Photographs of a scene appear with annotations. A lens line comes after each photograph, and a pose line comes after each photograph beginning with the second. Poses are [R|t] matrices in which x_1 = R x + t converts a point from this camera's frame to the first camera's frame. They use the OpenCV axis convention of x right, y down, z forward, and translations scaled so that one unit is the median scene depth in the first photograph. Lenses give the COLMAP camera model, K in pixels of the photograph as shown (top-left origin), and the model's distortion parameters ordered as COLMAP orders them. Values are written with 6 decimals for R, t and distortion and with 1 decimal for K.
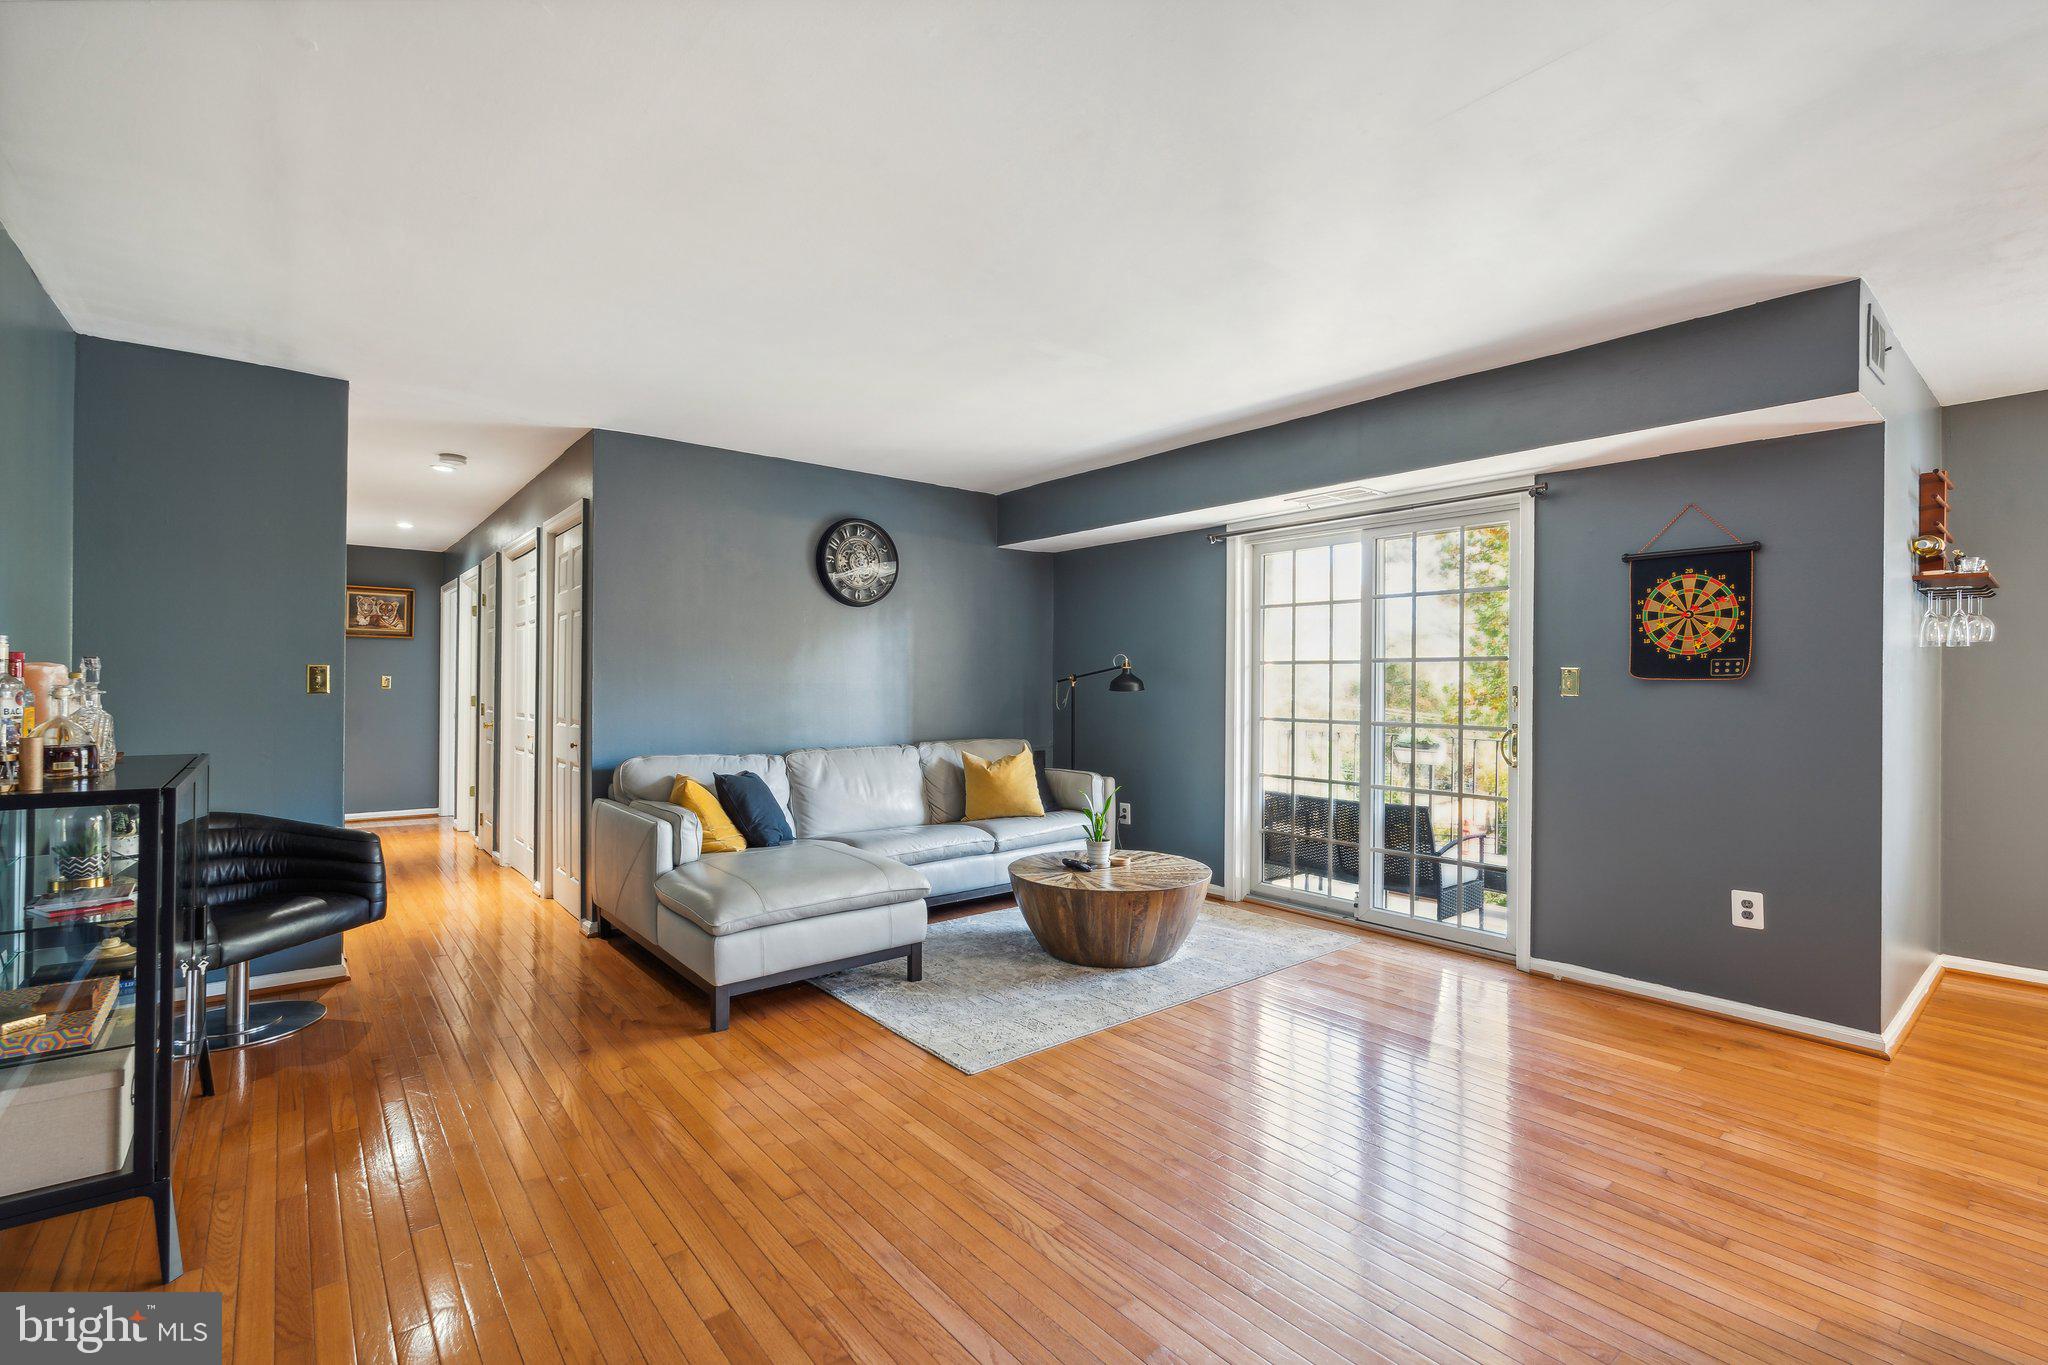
lens RADIAL K [[871.9, 0, 1024.0], [0, 871.9, 682.5], [0, 0, 1]] dist [-0.018146, 0.000073]
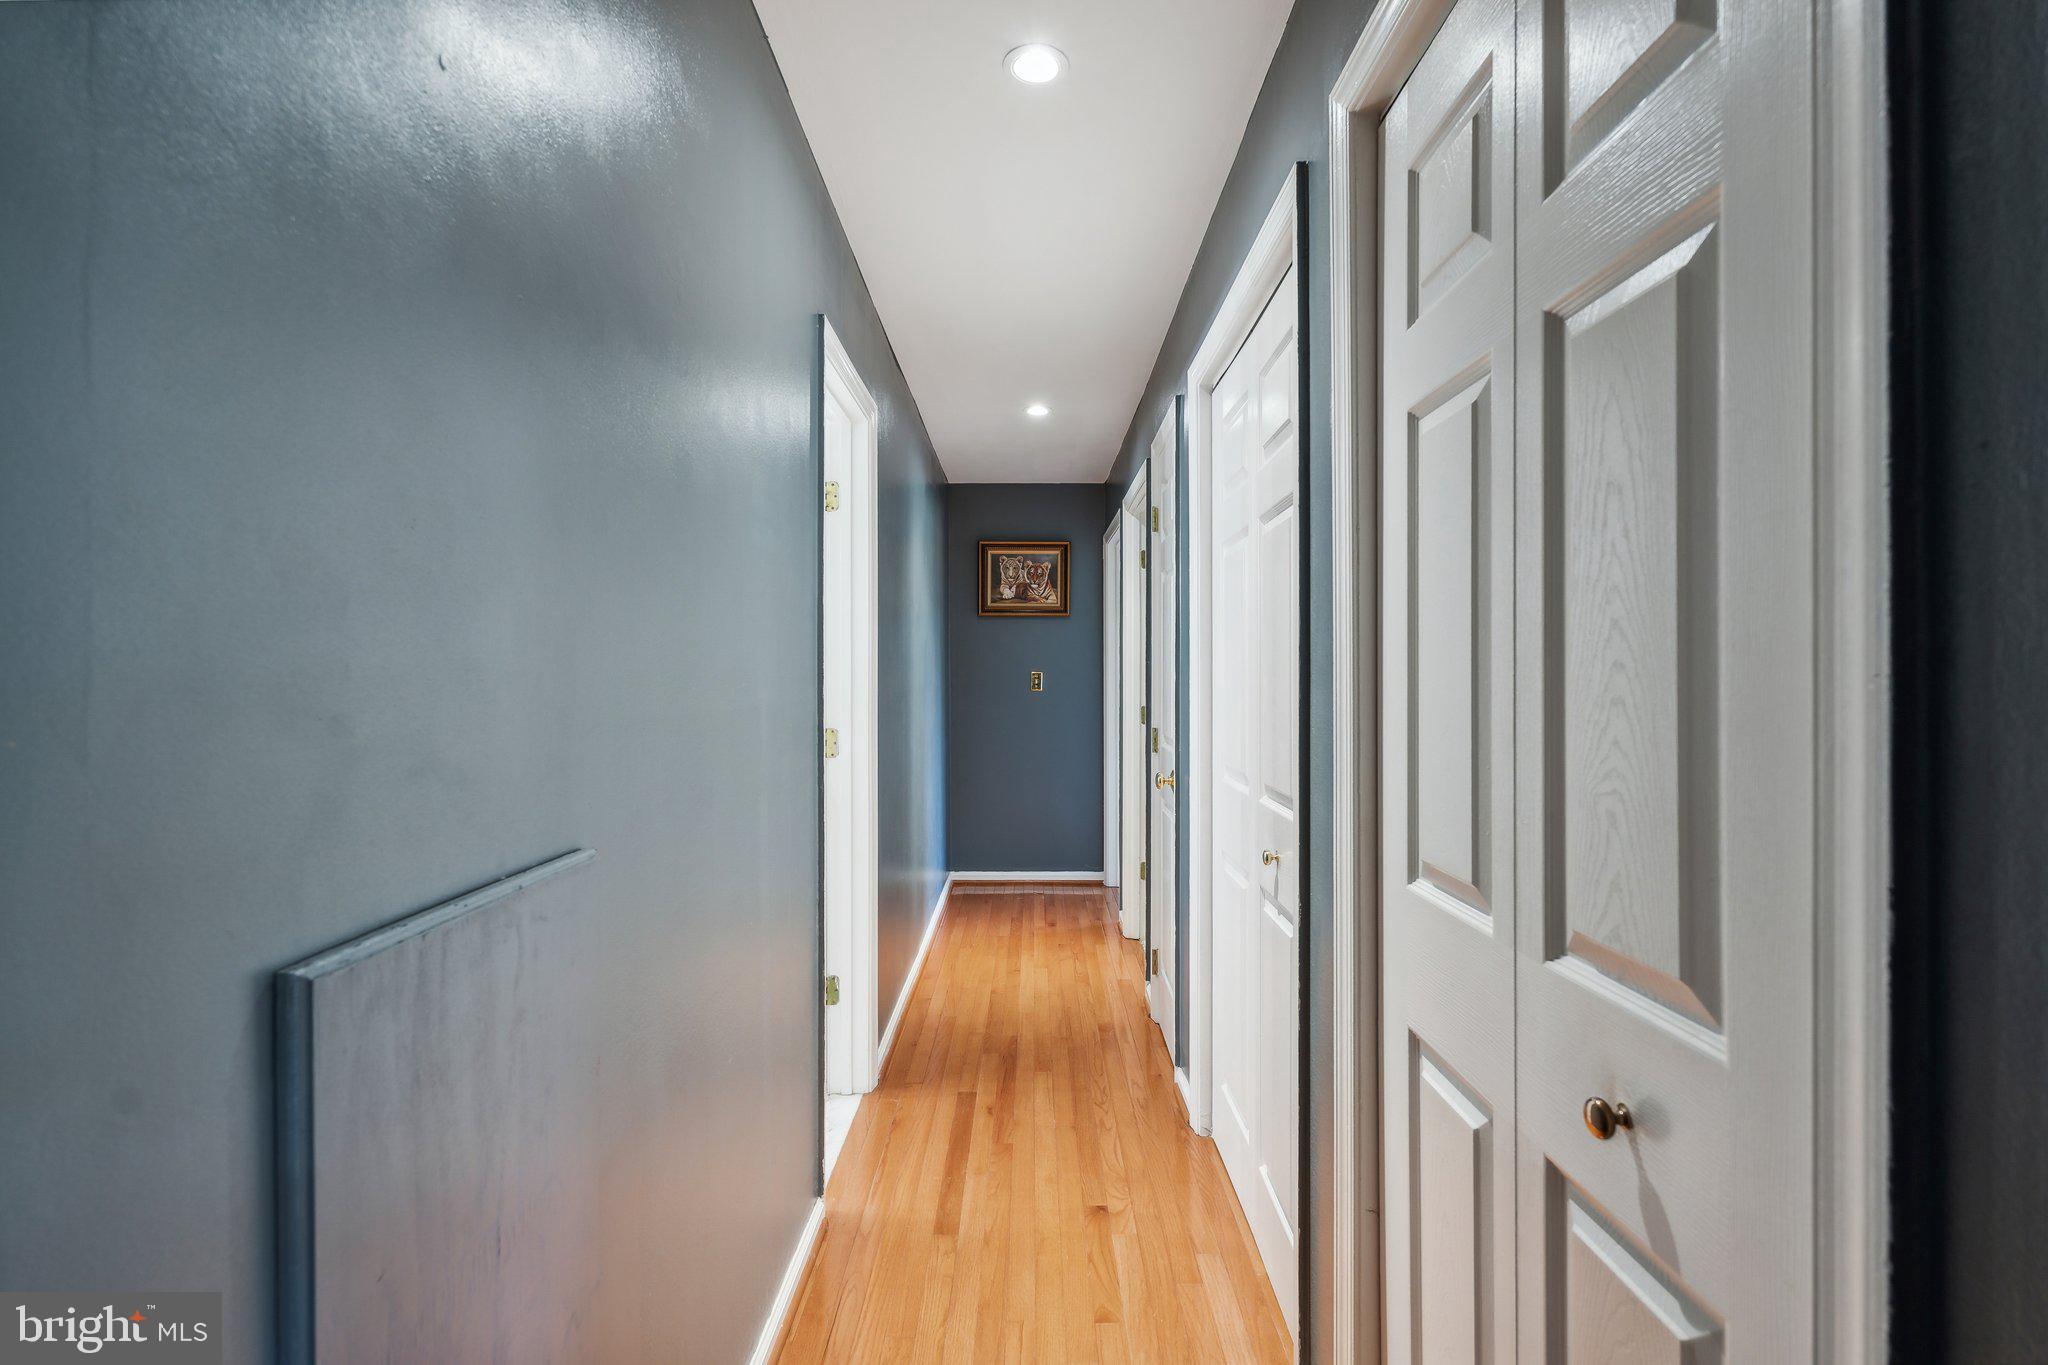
lens RADIAL K [[958.3, 0, 1022.1], [0, 958.3, 671.0], [0, 0, 1]] dist [-0.013475, 0.005216]
pose [[0.761563, -0.009841, -0.648017, -0.255493], [0.007886, 0.999951, -0.005918, -0.003410], [0.648043, -0.000604, 0.761603, 0.415181]]
